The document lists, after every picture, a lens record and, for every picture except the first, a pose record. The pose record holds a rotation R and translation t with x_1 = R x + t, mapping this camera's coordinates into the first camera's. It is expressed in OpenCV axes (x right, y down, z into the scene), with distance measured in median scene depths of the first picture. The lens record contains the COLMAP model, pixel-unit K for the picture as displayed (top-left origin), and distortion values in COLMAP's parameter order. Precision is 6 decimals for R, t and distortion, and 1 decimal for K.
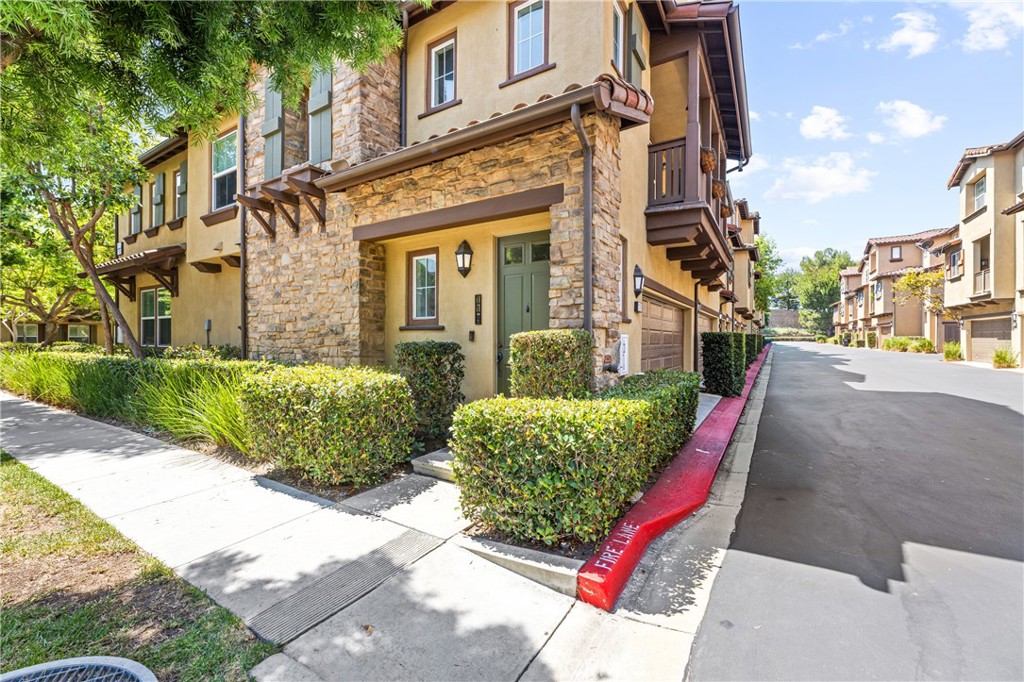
lens RADIAL K [[414.5, 0, 507.4], [0, 414.5, 342.8], [0, 0, 1]] dist [-0.000276, 0.000623]
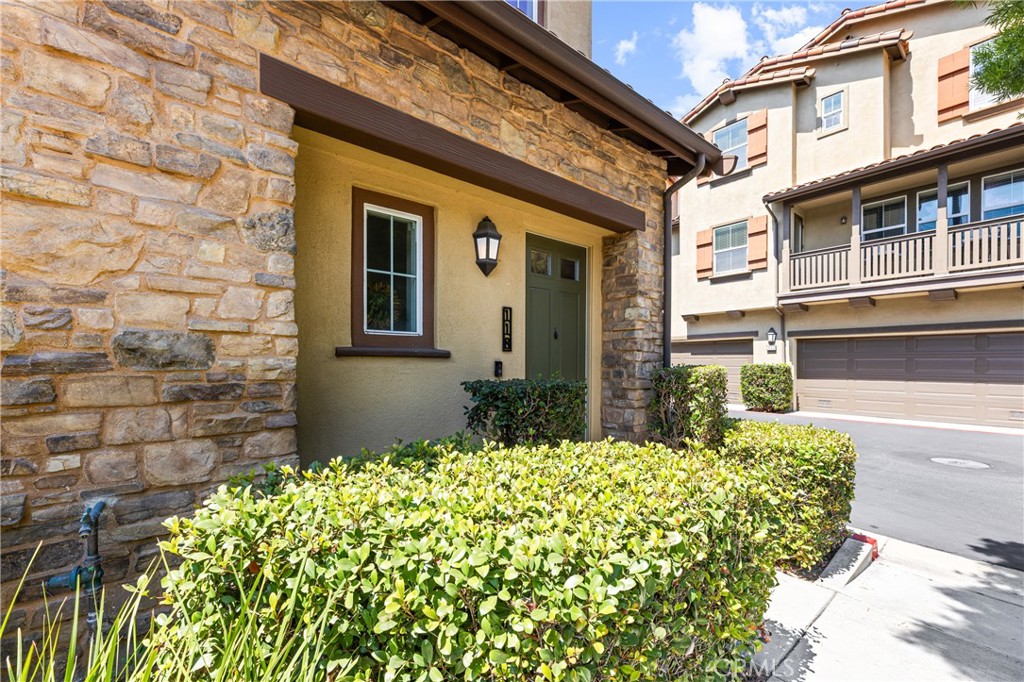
lens RADIAL K [[420.0, 0, 530.5], [0, 420.0, 364.7], [0, 0, 1]] dist [0.003737, 0.000137]
pose [[0.311937, -0.001776, 0.950101, -0.819314], [0.000359, 0.999998, 0.001751, -0.028548], [-0.950103, -0.000206, 0.311937, 0.880537]]
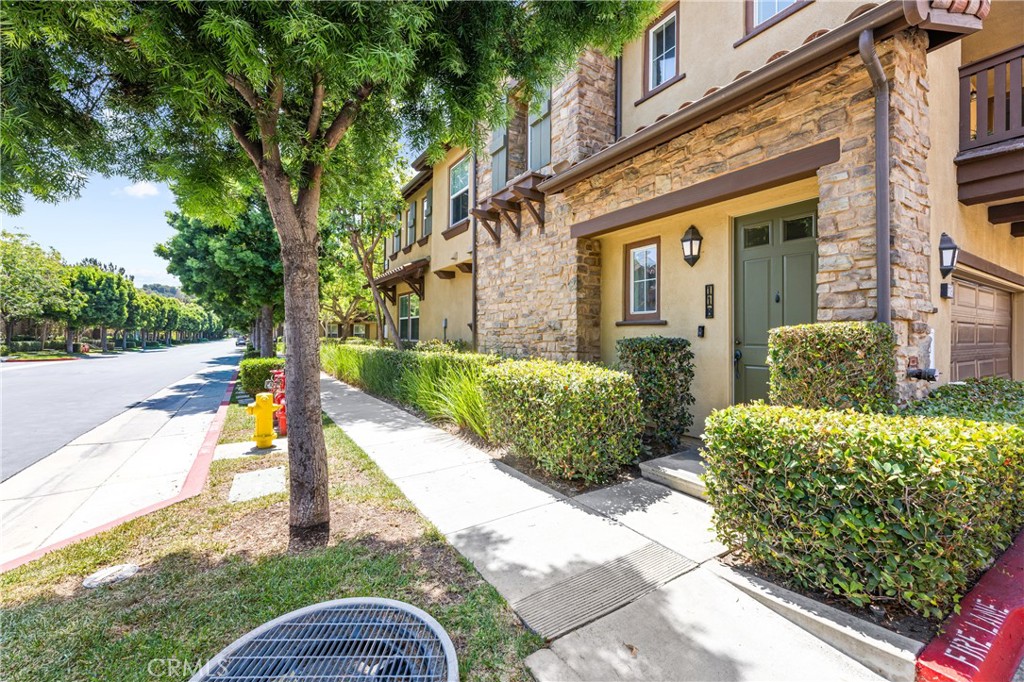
lens RADIAL K [[414.5, 0, 512.4], [0, 414.5, 332.8], [0, 0, 1]] dist [-0.000276, 0.000623]
pose [[0.903718, -0.001719, -0.428126, -0.083951], [-0.005001, 0.999881, -0.014571, 0.002234], [0.428100, 0.015309, 0.903602, 0.022585]]
